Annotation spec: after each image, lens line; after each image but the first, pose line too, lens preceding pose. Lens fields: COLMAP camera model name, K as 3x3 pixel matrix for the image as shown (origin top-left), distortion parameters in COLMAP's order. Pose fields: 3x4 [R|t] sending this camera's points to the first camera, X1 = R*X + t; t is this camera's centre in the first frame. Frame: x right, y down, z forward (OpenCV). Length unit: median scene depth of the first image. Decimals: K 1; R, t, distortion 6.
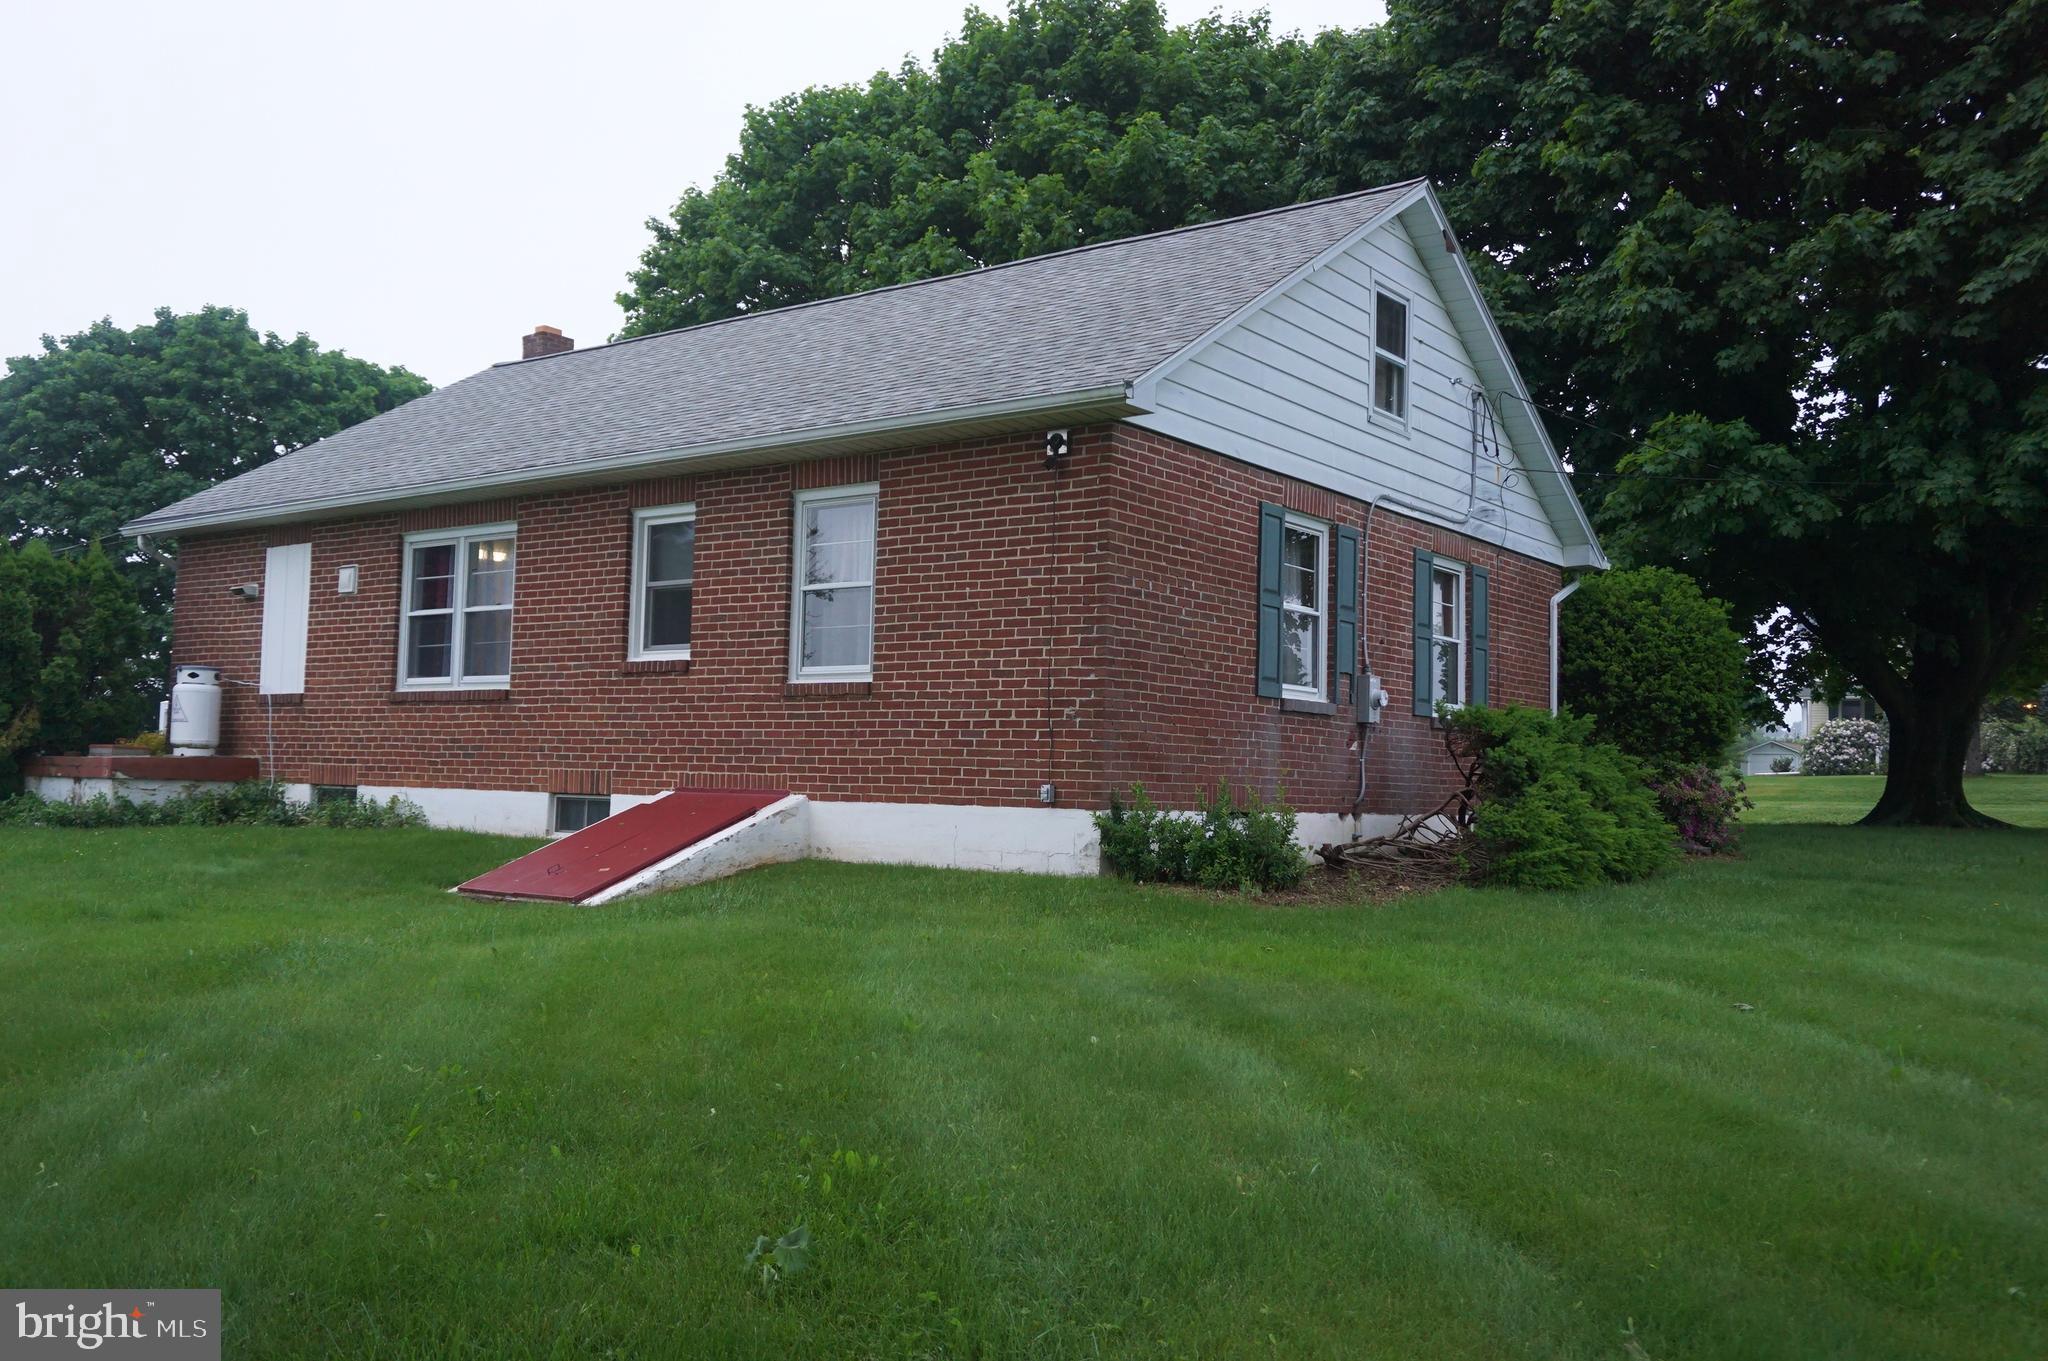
lens RADIAL K [[1739.9, 0, 1029.7], [0, 1739.9, 685.2], [0, 0, 1]] dist [-0.000573, -0.000681]
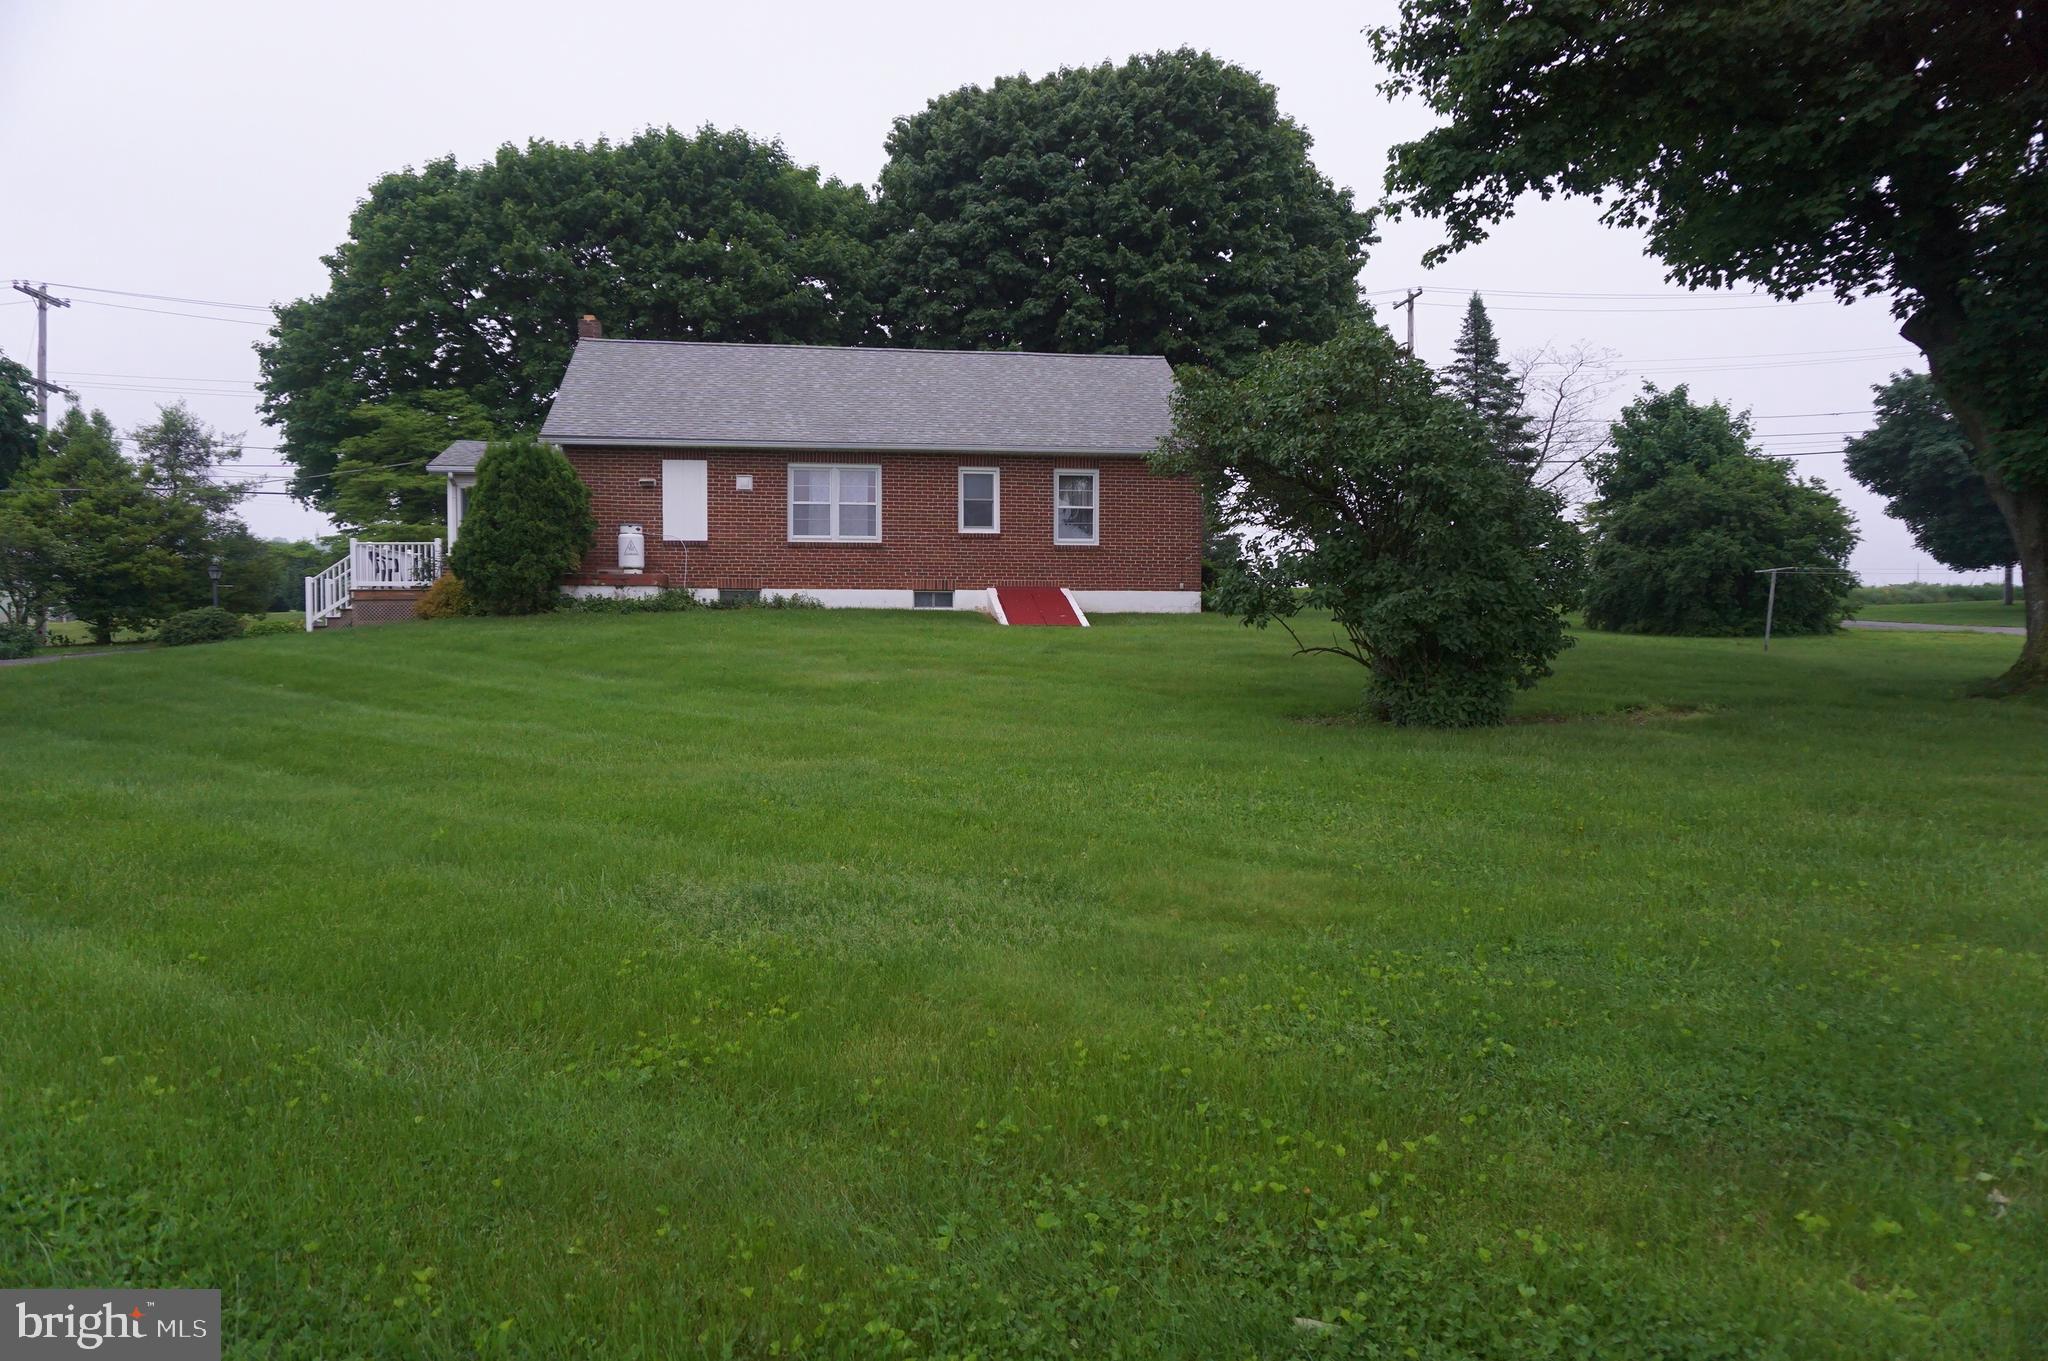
lens RADIAL K [[1458.5, 0, 1025.4], [0, 1458.5, 672.5], [0, 0, 1]] dist [-0.000632, 0.000894]
pose [[0.672857, -0.045908, 0.738347, -1.478494], [-0.026210, 0.995967, 0.085811, 0.002346], [-0.739308, -0.077091, 0.668940, -0.350940]]
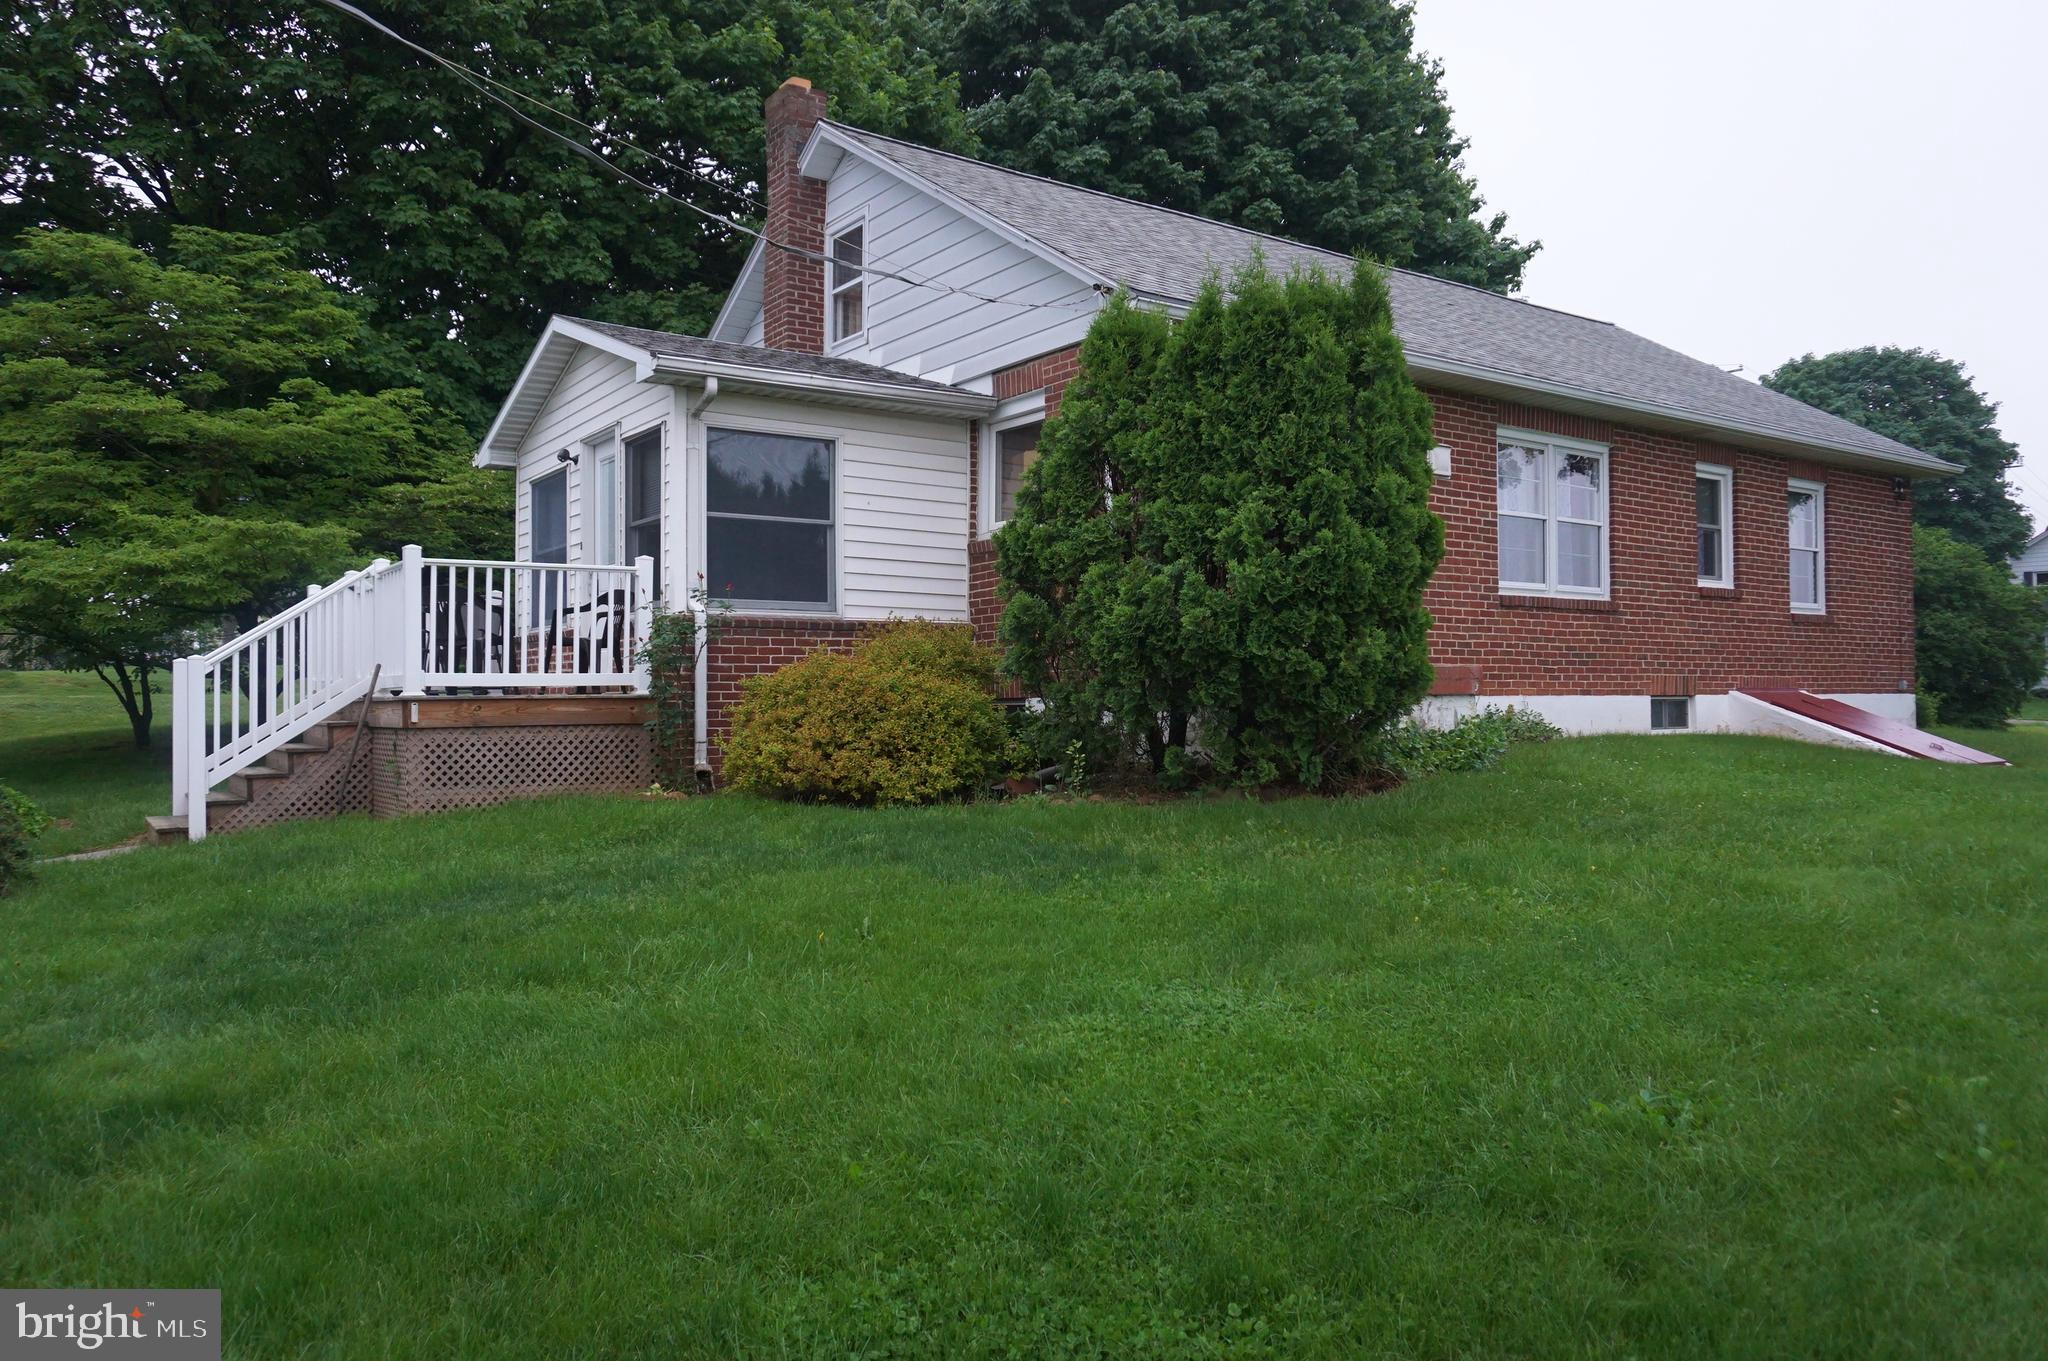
lens RADIAL K [[1465.5, 0, 1023.1], [0, 1465.5, 677.0], [0, 0, 1]] dist [-0.004315, -0.000675]
pose [[0.280373, -0.016142, 0.959756, -1.230664], [-0.047716, 0.998388, 0.030731, 0.037242], [-0.958705, -0.054412, 0.279150, 1.056529]]
